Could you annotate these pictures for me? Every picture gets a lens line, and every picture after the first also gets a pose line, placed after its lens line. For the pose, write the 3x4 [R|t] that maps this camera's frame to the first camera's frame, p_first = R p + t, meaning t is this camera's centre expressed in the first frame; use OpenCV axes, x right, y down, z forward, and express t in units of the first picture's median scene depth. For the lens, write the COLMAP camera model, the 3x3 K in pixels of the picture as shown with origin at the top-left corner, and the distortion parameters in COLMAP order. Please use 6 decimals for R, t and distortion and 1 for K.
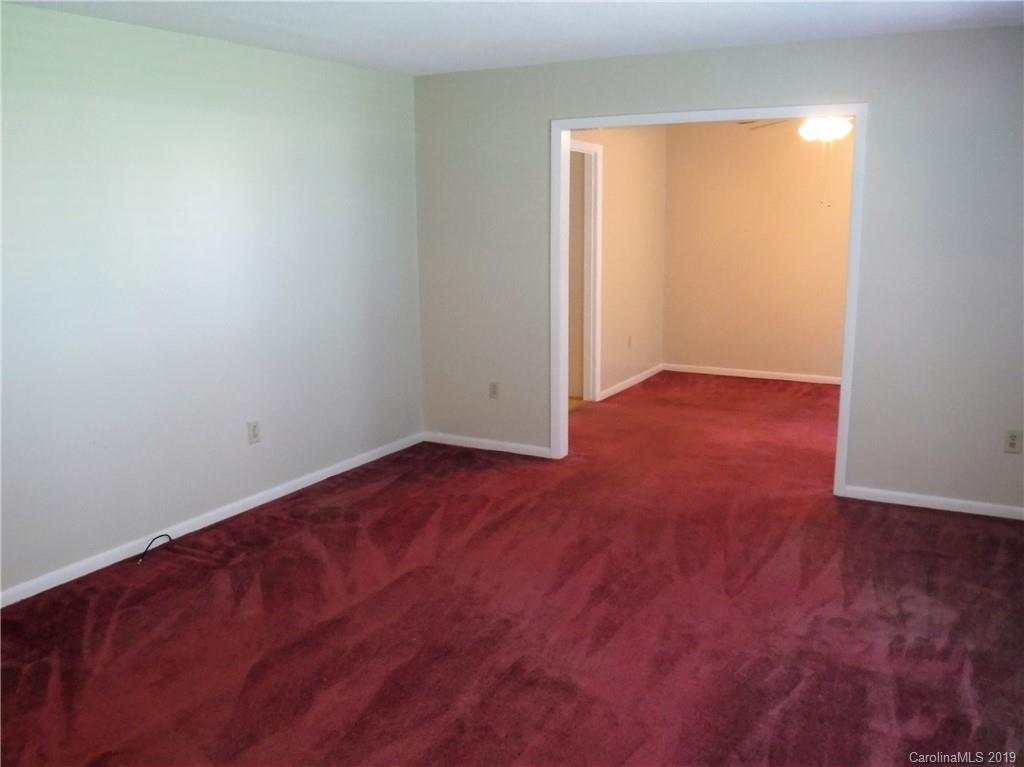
lens RADIAL K [[862.5, 0, 516.2], [0, 862.5, 395.8], [0, 0, 1]] dist [-0.117993, 0.045366]
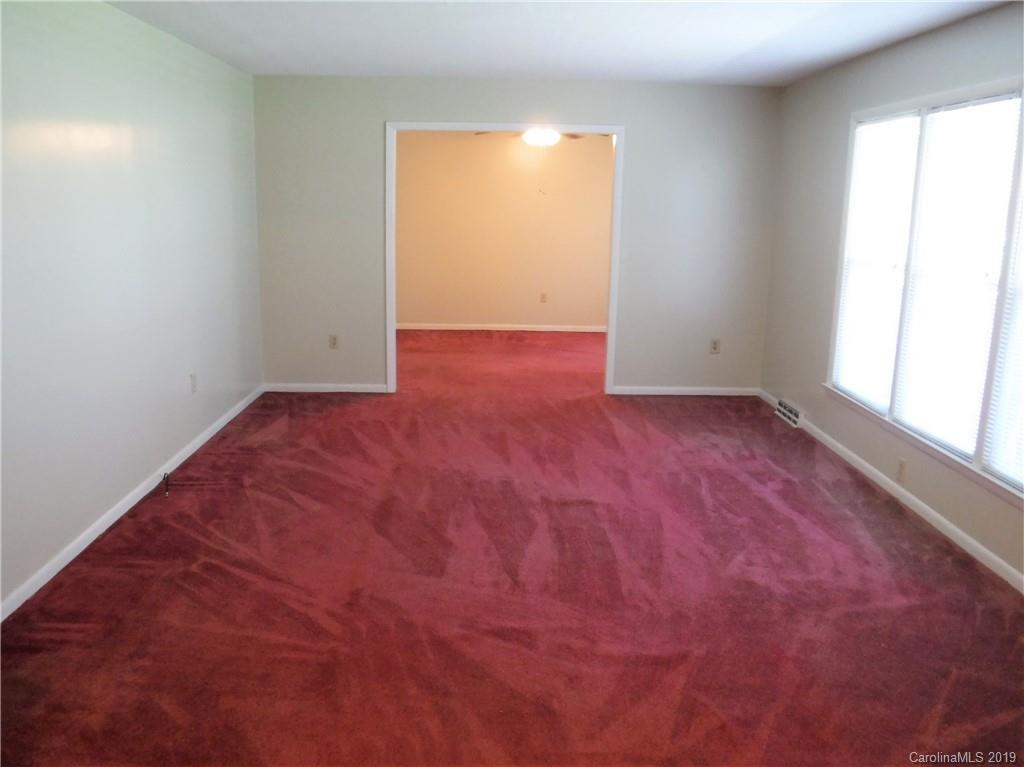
lens RADIAL K [[834.0, 0, 473.8], [0, 834.0, 395.5], [0, 0, 1]] dist [-0.109707, 0.016181]
pose [[0.873272, -0.088069, 0.479208, -0.629797], [0.077391, 0.996114, 0.042033, 0.052471], [-0.481047, 0.000380, 0.876695, -0.174795]]
